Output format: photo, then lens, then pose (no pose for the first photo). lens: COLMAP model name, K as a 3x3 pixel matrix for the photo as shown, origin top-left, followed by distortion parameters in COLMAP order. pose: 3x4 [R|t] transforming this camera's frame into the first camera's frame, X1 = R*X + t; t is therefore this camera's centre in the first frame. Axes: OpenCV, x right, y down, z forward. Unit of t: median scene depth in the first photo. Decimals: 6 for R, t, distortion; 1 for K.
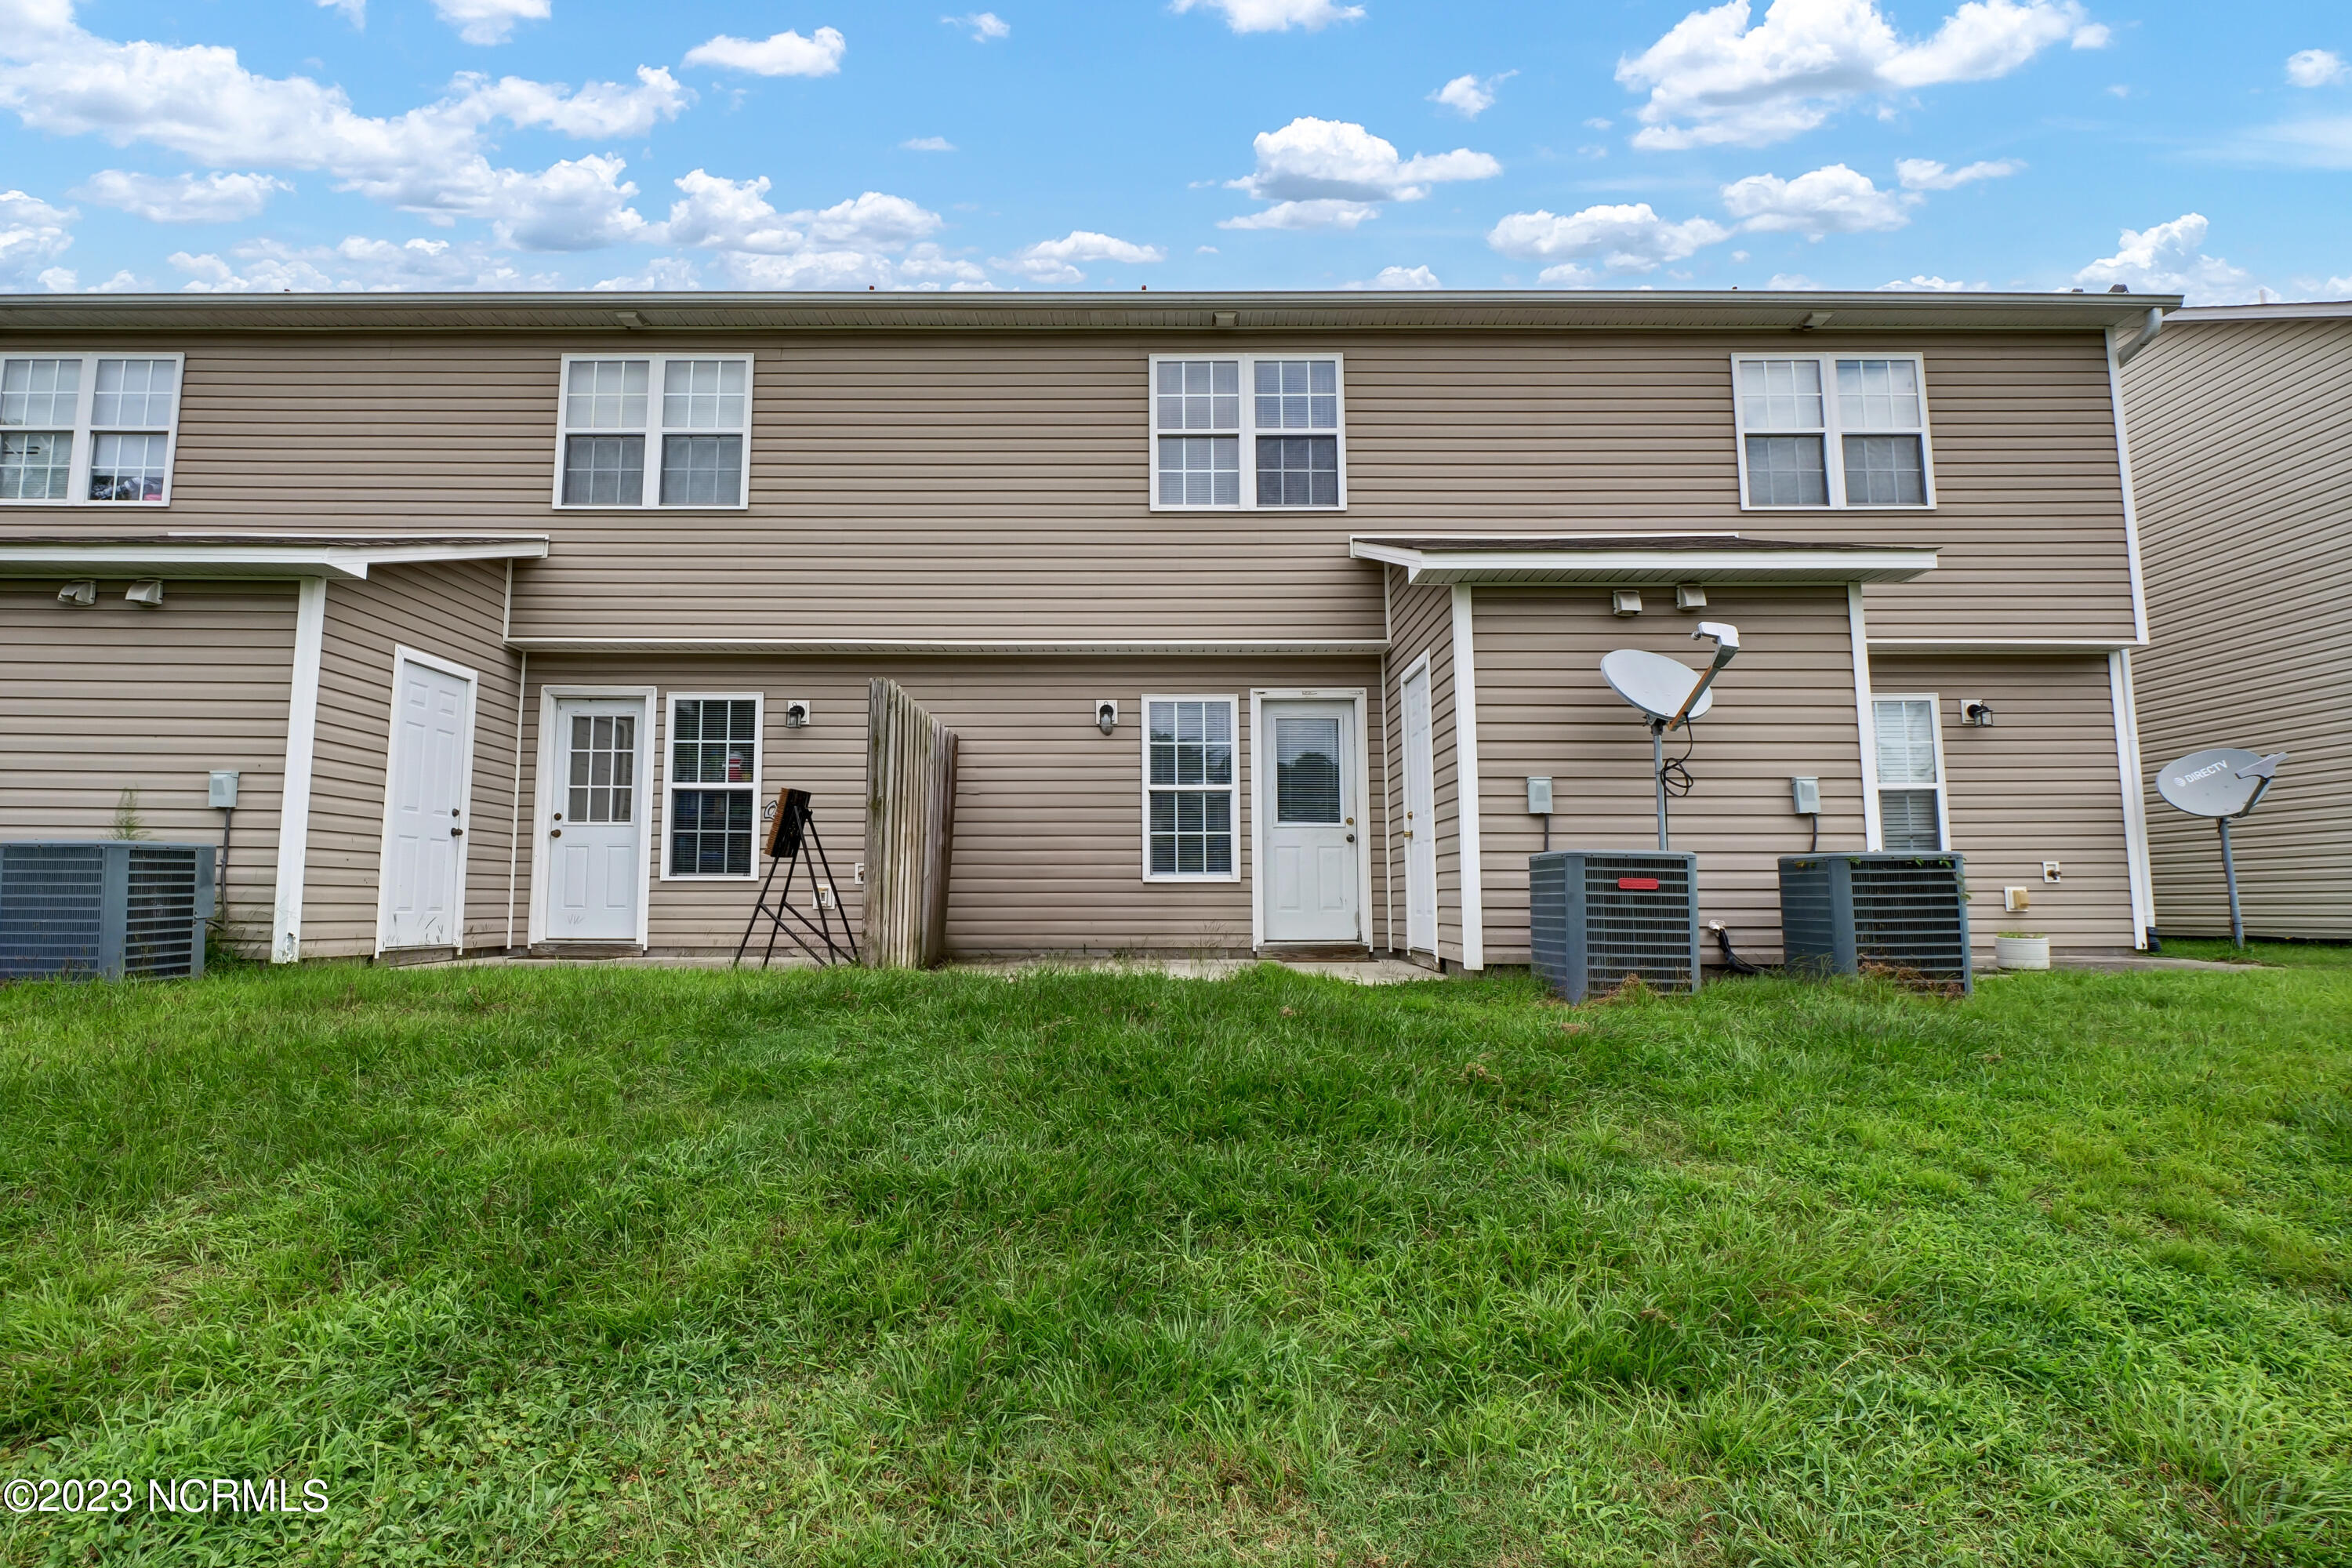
lens RADIAL K [[1163.2, 0, 1163.2], [0, 1163.2, 774.8], [0, 0, 1]] dist [-0.000483, -0.011460]
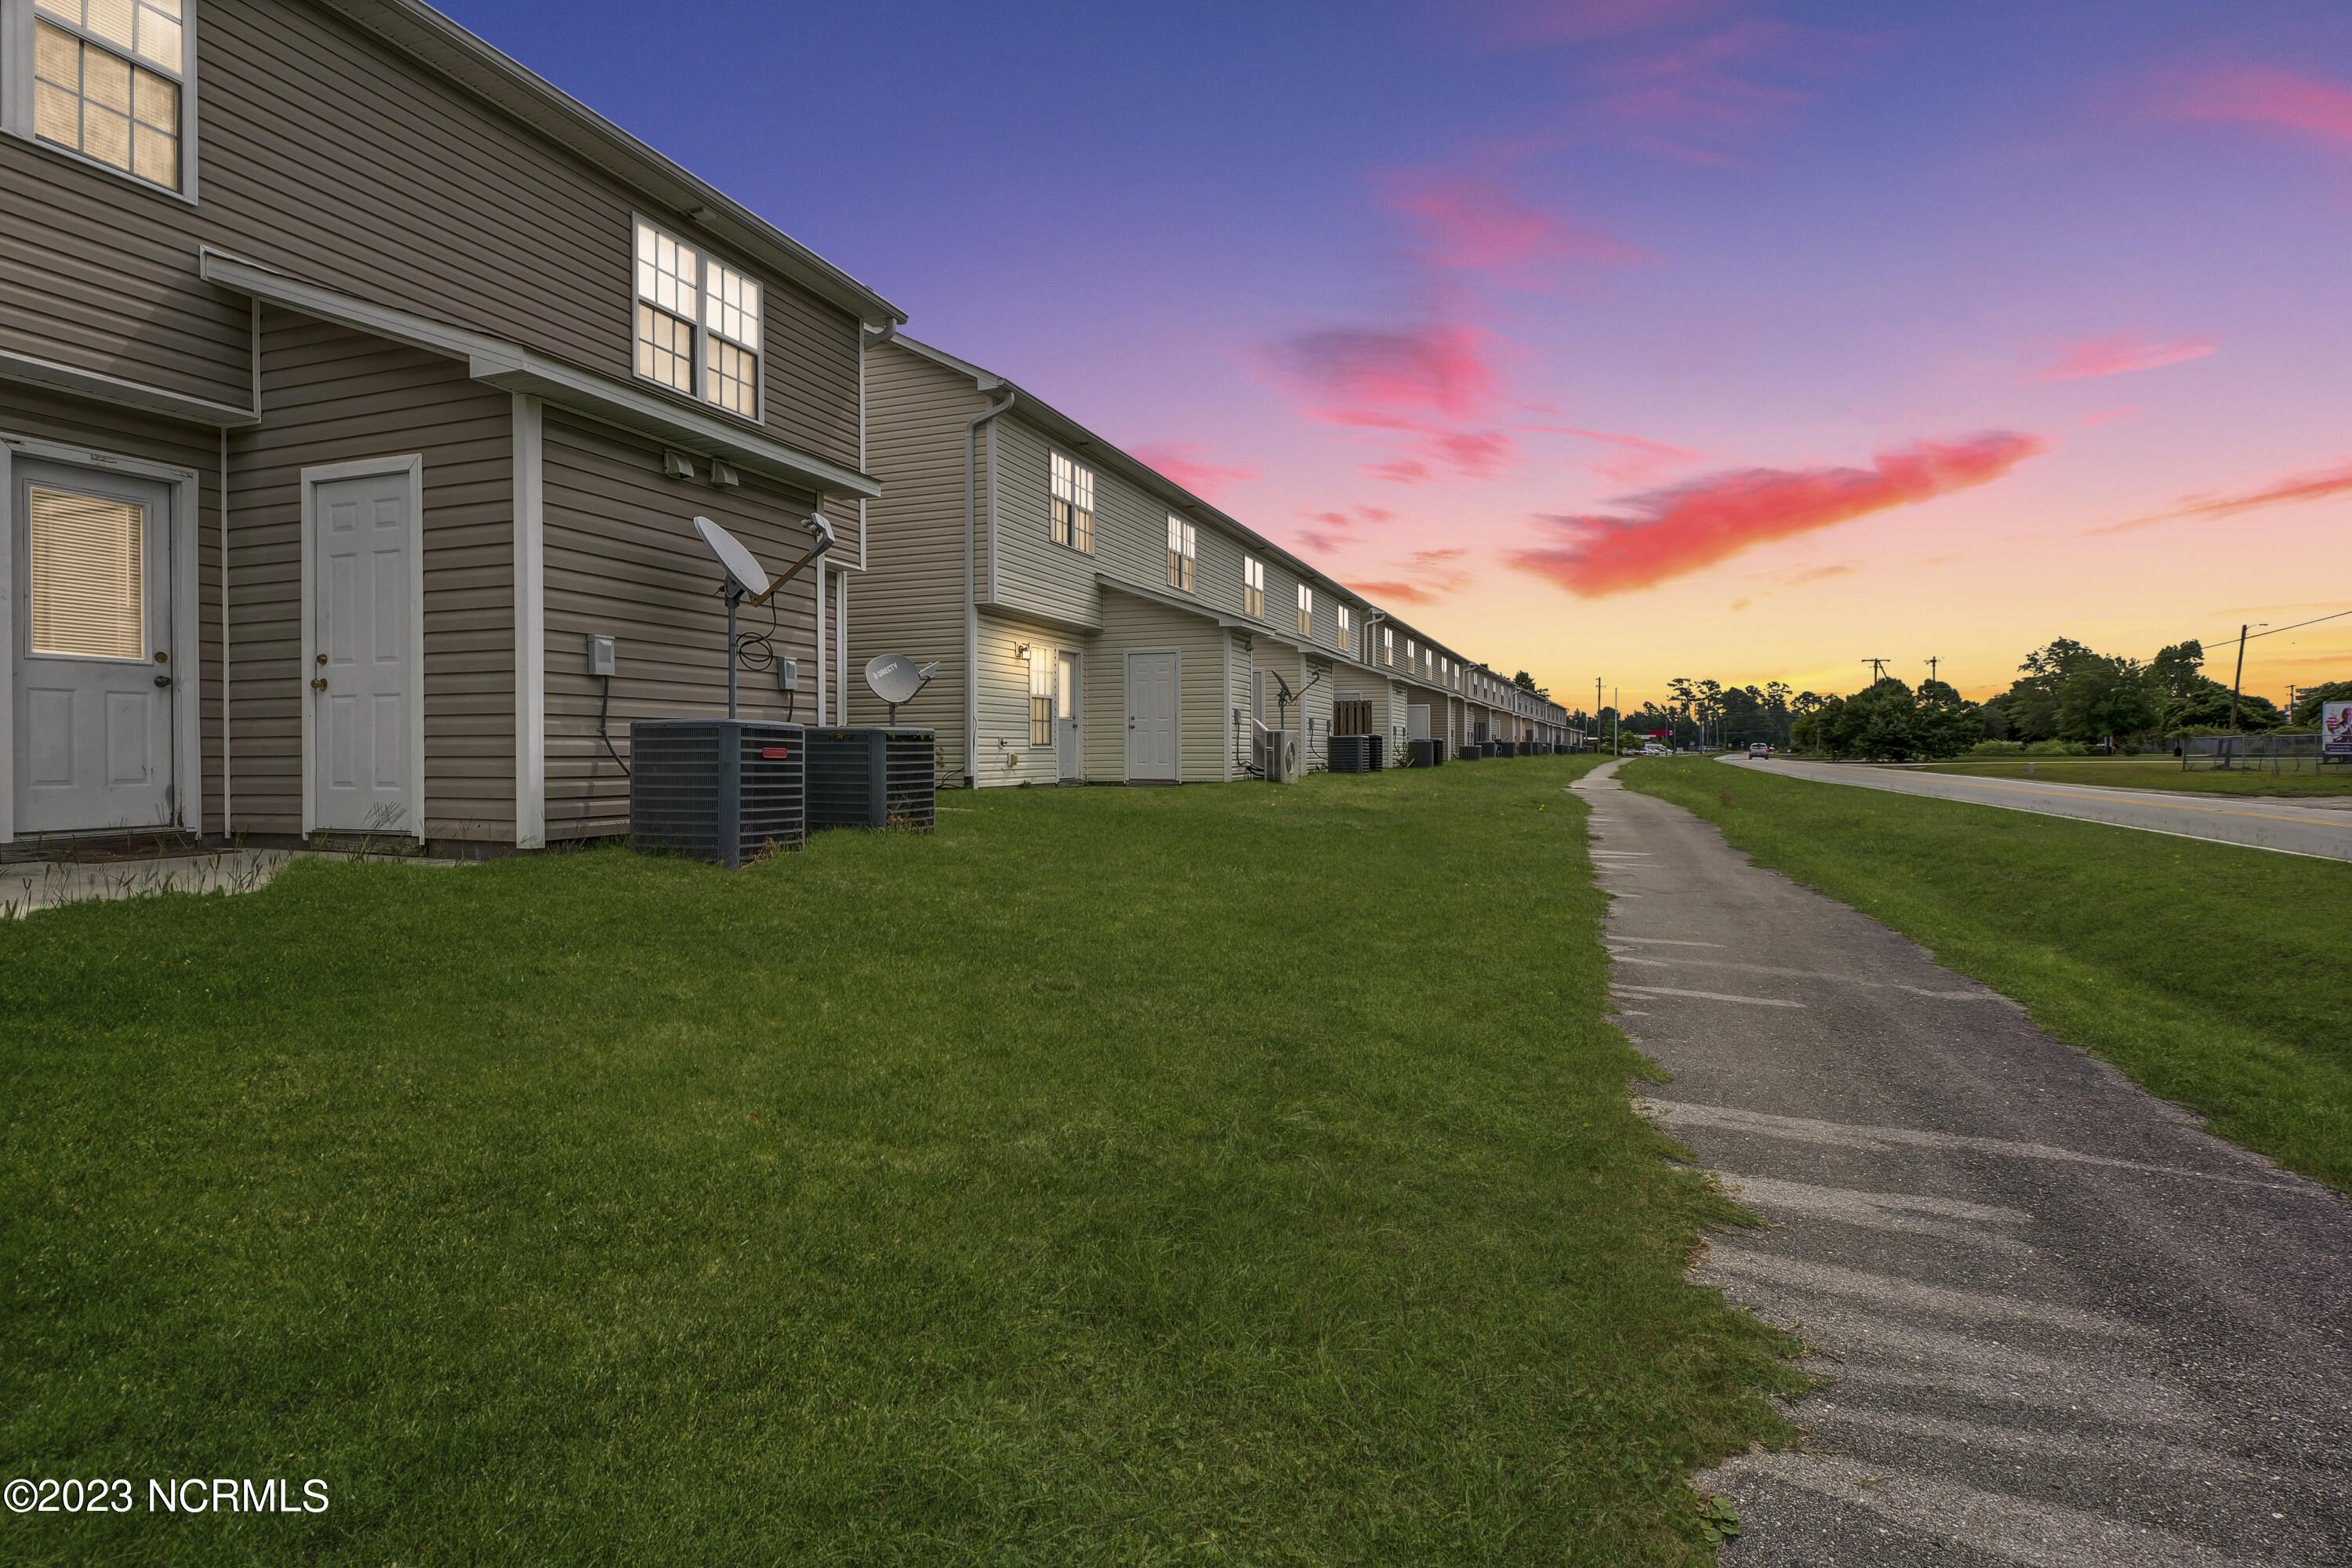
lens RADIAL K [[1163.2, 0, 1163.2], [0, 1163.2, 774.8], [0, 0, 1]] dist [-0.000483, -0.011460]
pose [[0.343888, -0.018026, 0.938838, -0.391111], [-0.098516, 0.993605, 0.055163, 0.017038], [-0.933829, -0.111460, 0.339913, 0.261278]]
